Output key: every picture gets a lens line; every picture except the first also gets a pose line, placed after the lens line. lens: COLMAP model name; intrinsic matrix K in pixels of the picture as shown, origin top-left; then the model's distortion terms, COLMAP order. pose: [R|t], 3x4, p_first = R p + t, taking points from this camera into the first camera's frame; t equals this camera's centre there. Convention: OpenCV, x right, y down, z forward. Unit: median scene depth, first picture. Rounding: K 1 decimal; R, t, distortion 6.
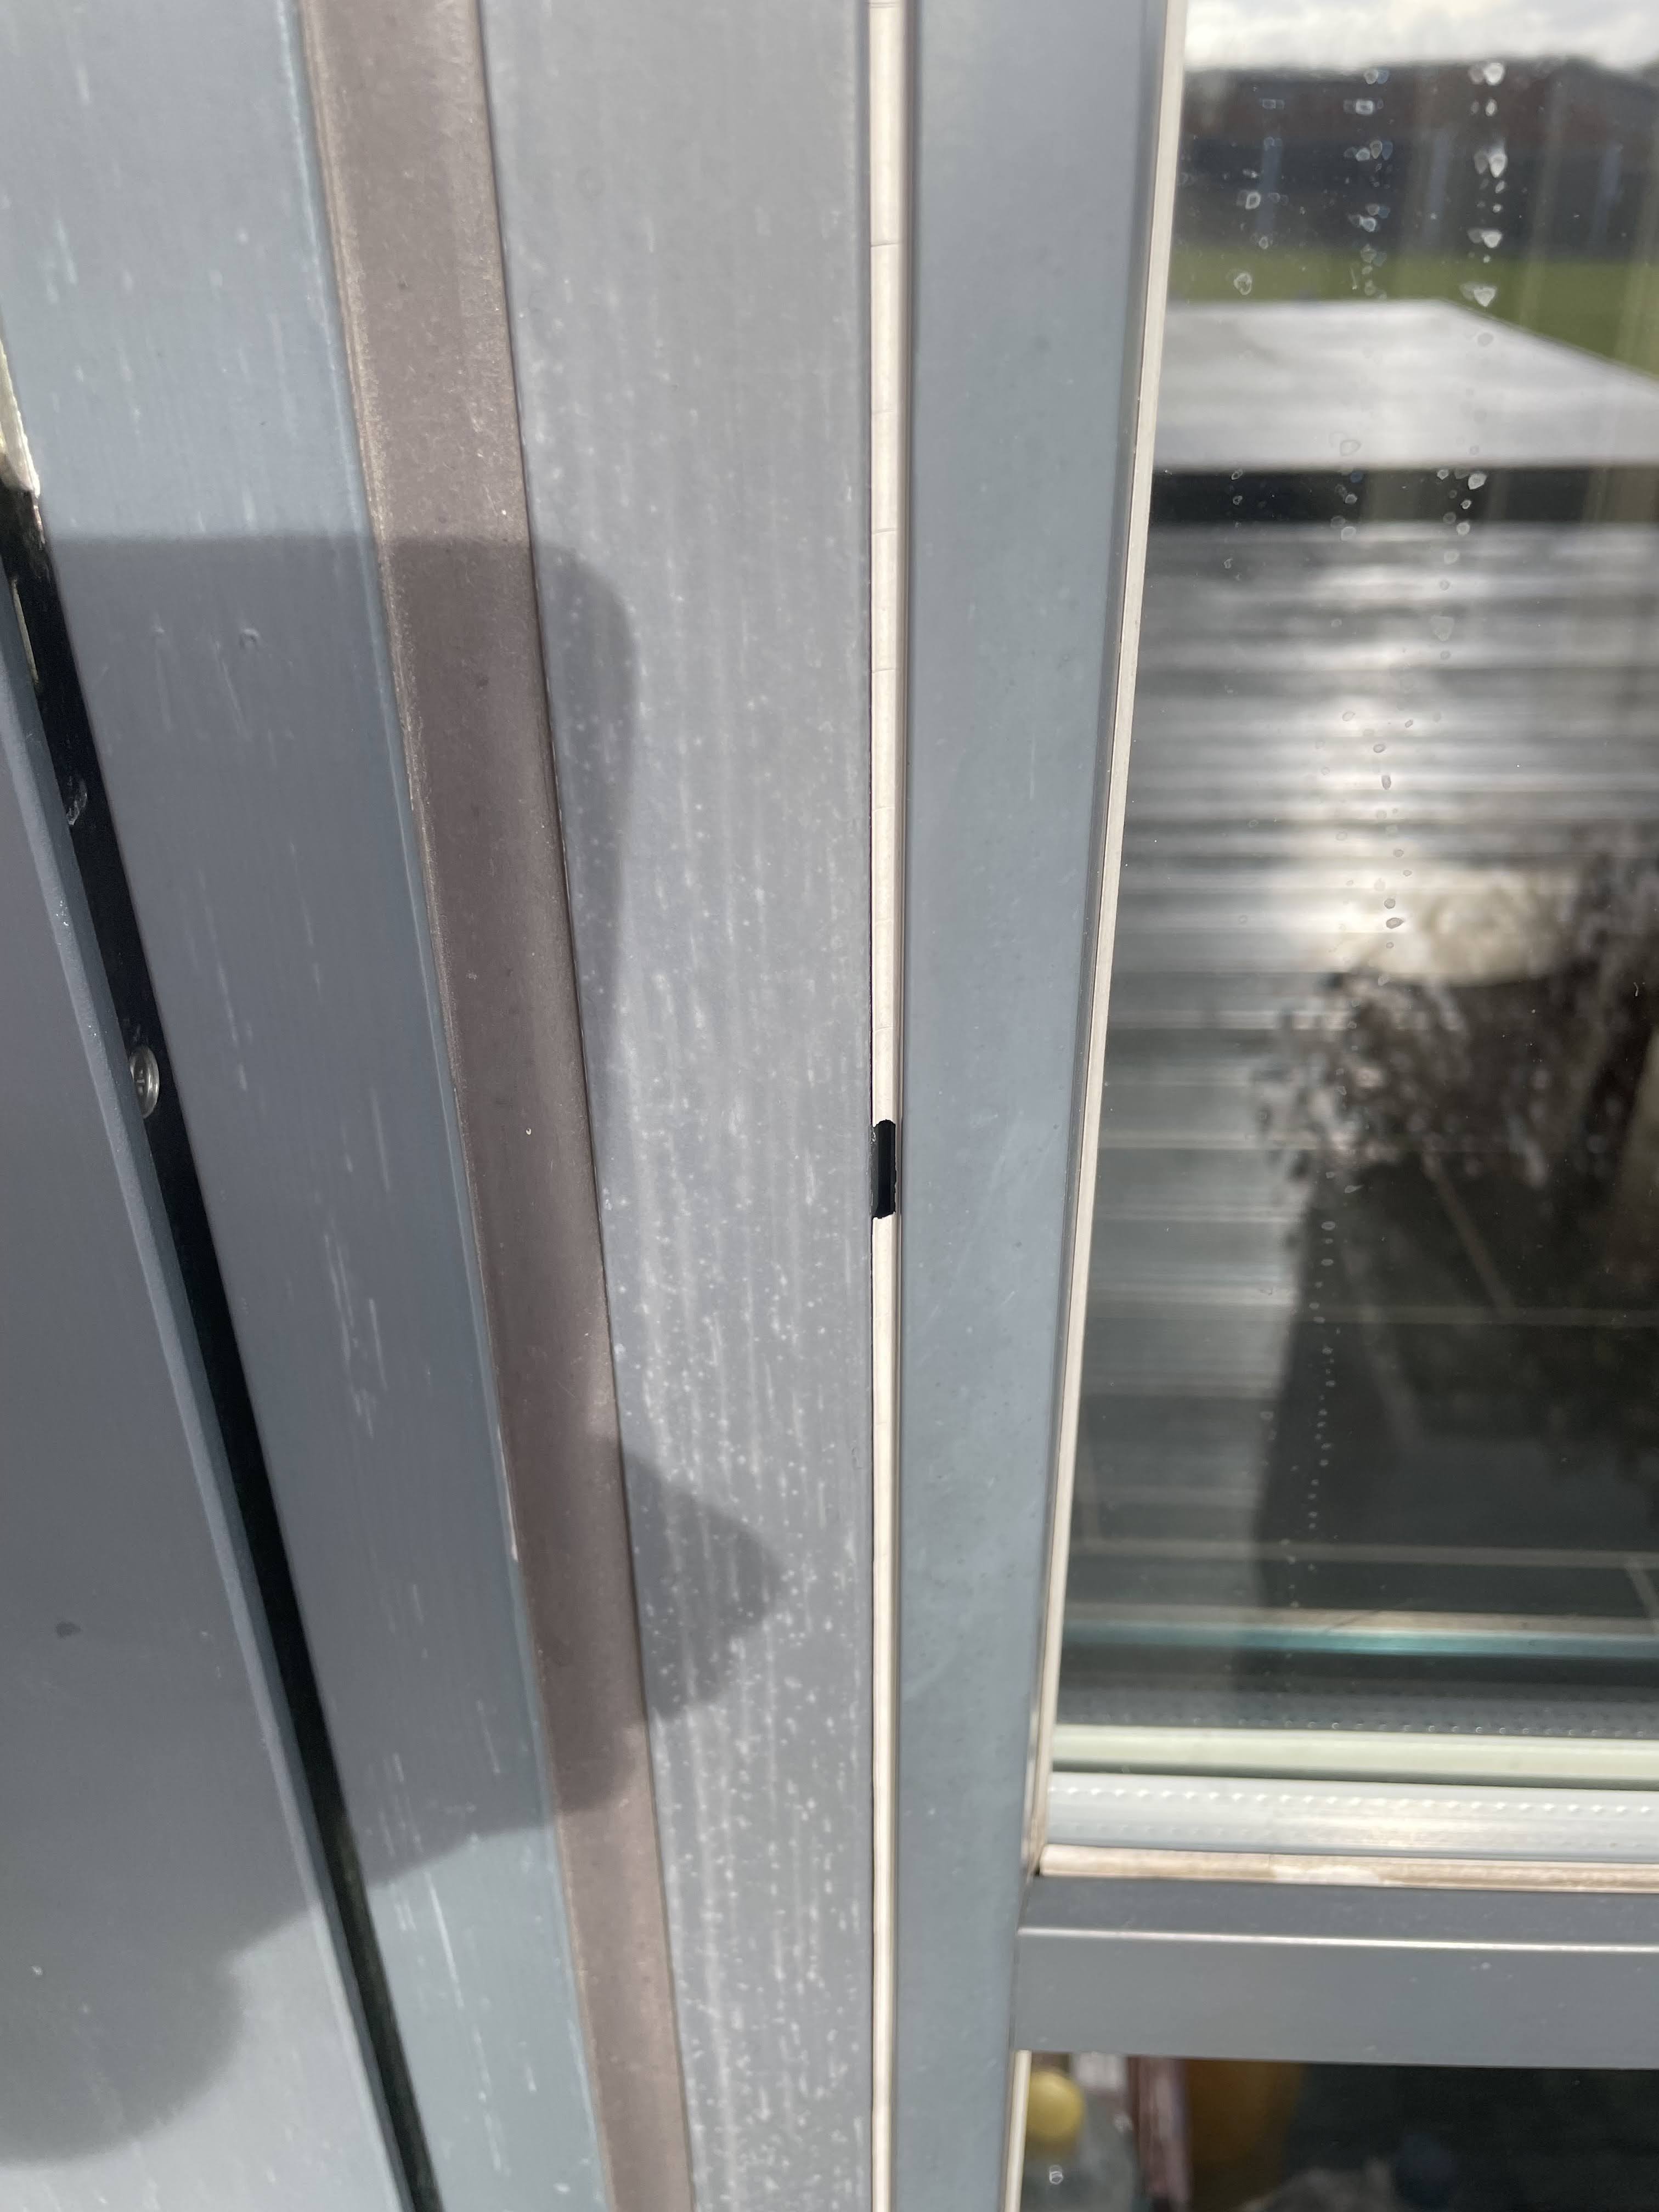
lens RADIAL K [[1665.8, 0, 825.7], [0, 1665.8, 1109.7], [0, 0, 1]] dist [0.023951, -0.042018]
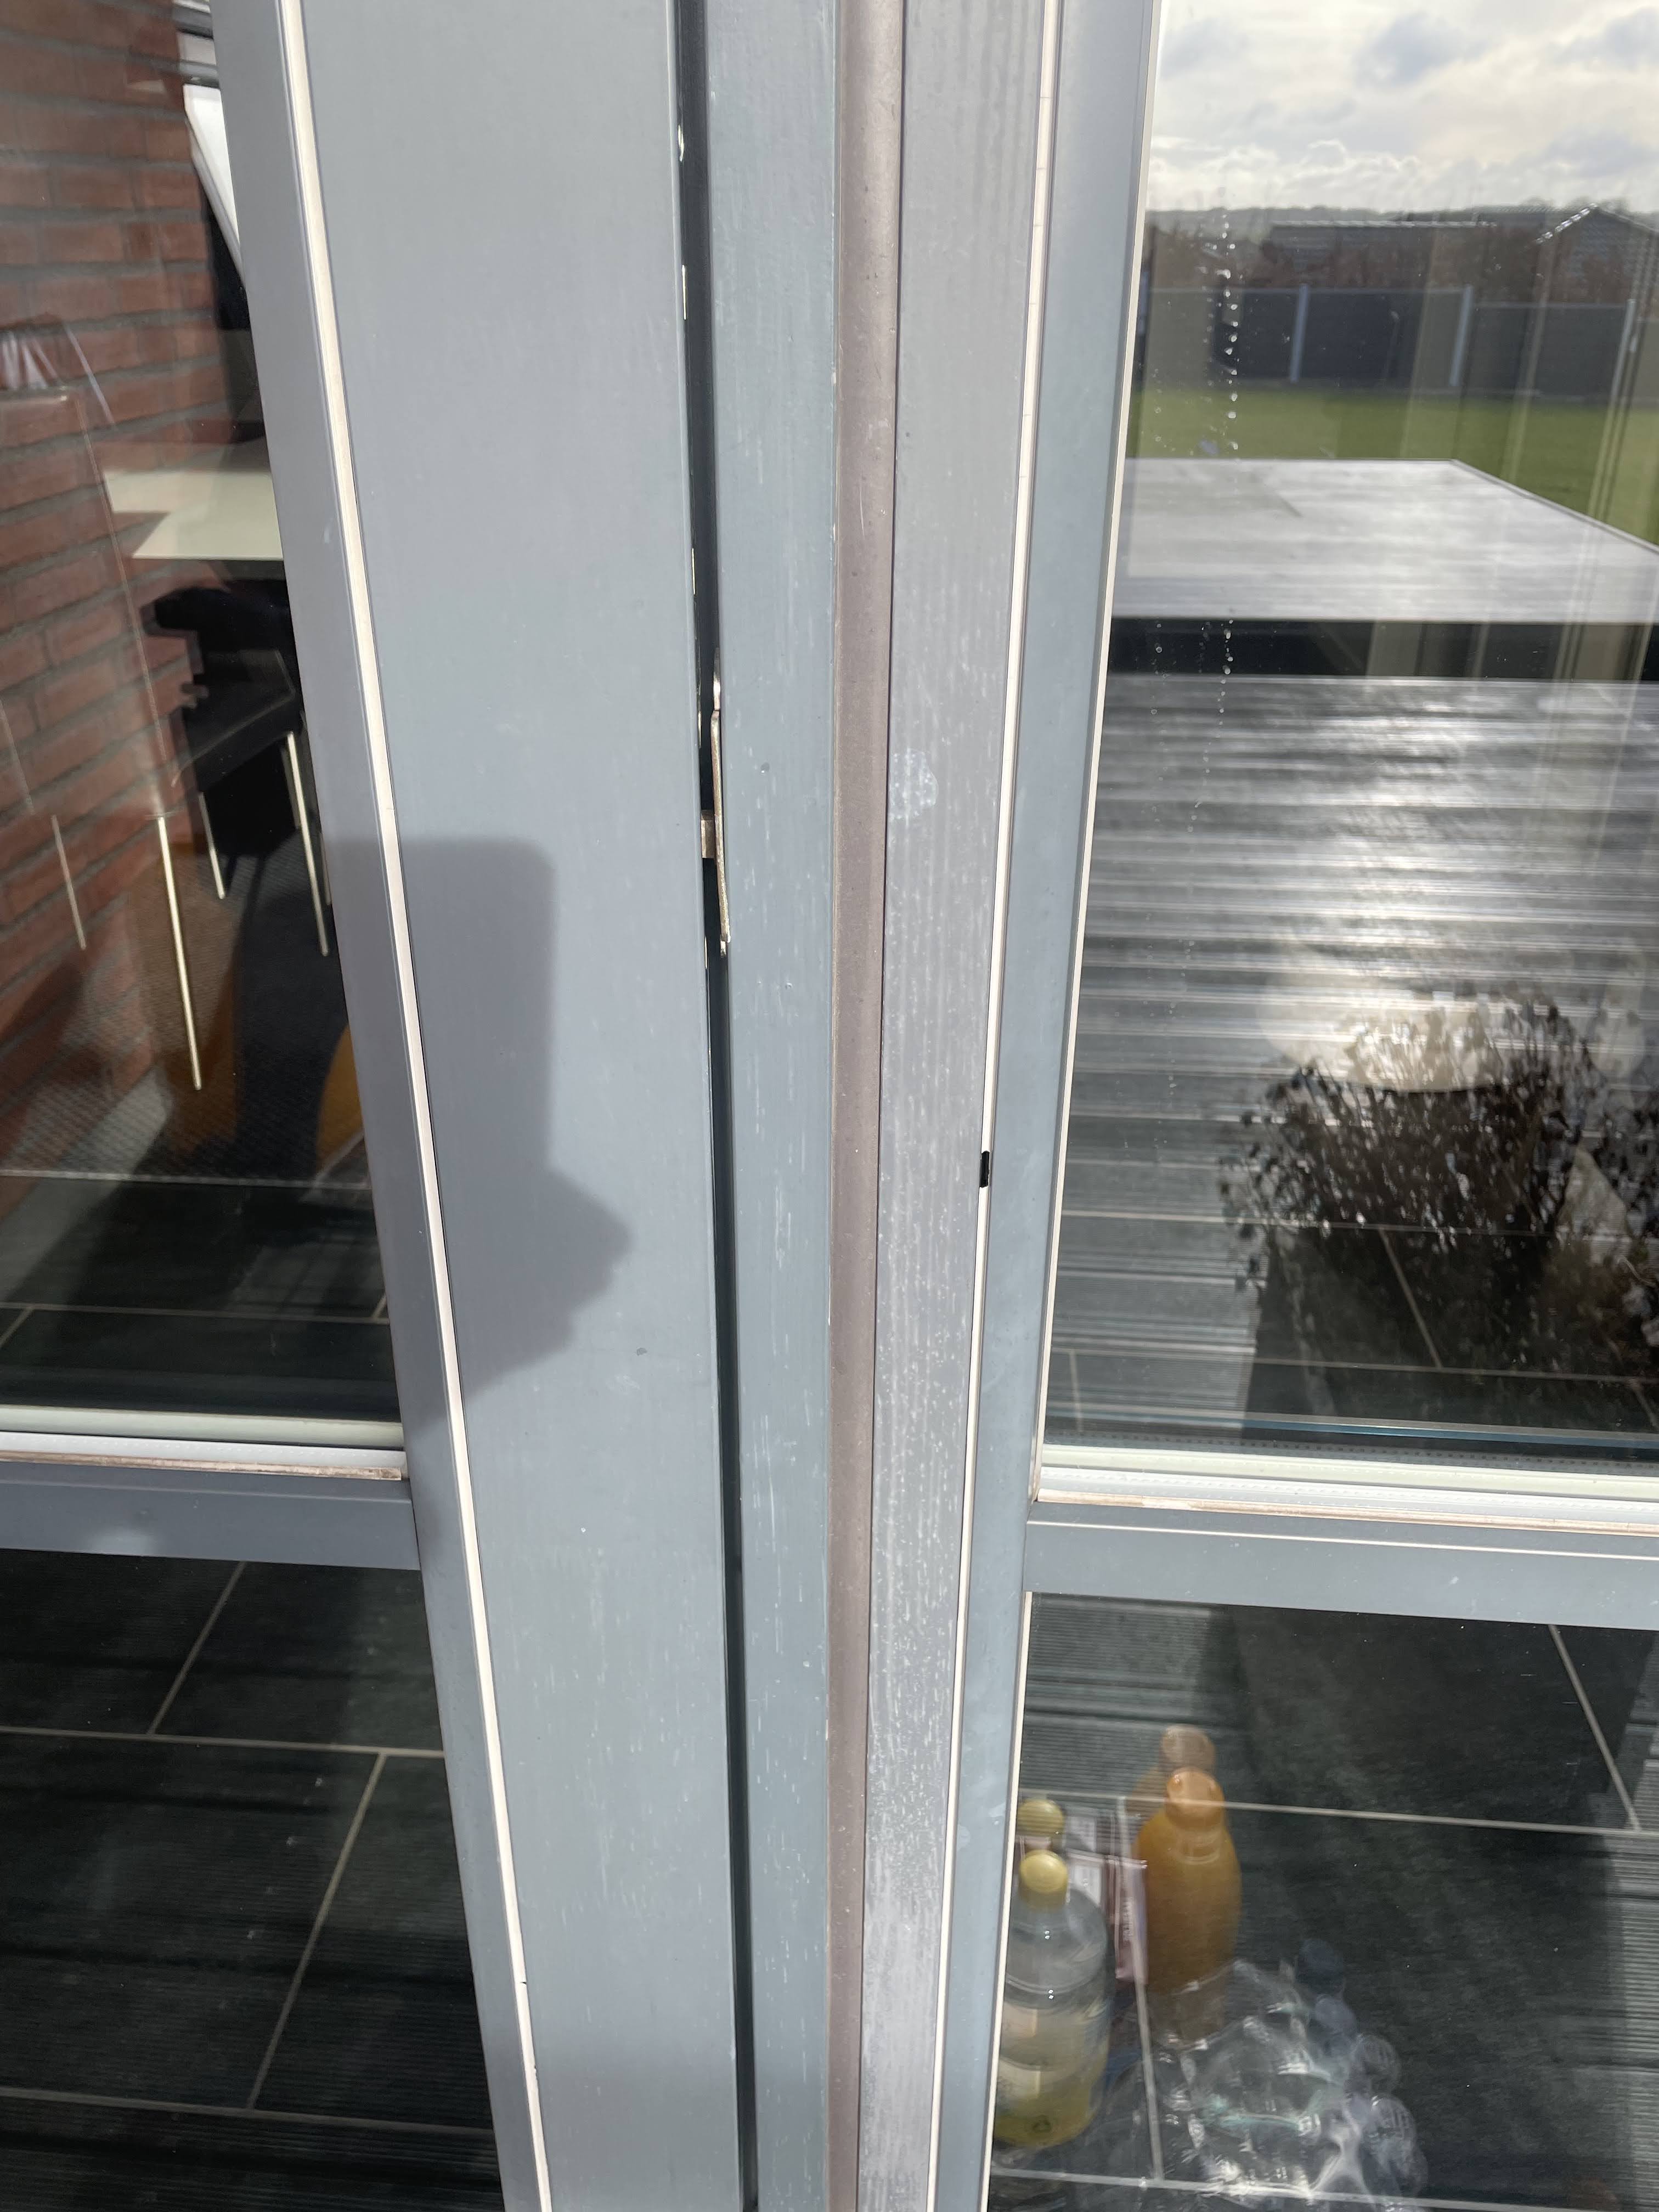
lens RADIAL K [[1665.8, 0, 827.5], [0, 1665.8, 1092.1], [0, 0, 1]] dist [0.023951, -0.042018]
pose [[0.999424, 0.030379, -0.015132, -0.142218], [-0.031251, 0.997635, -0.061217, 0.065615], [0.013236, 0.061654, 0.998010, -1.338030]]
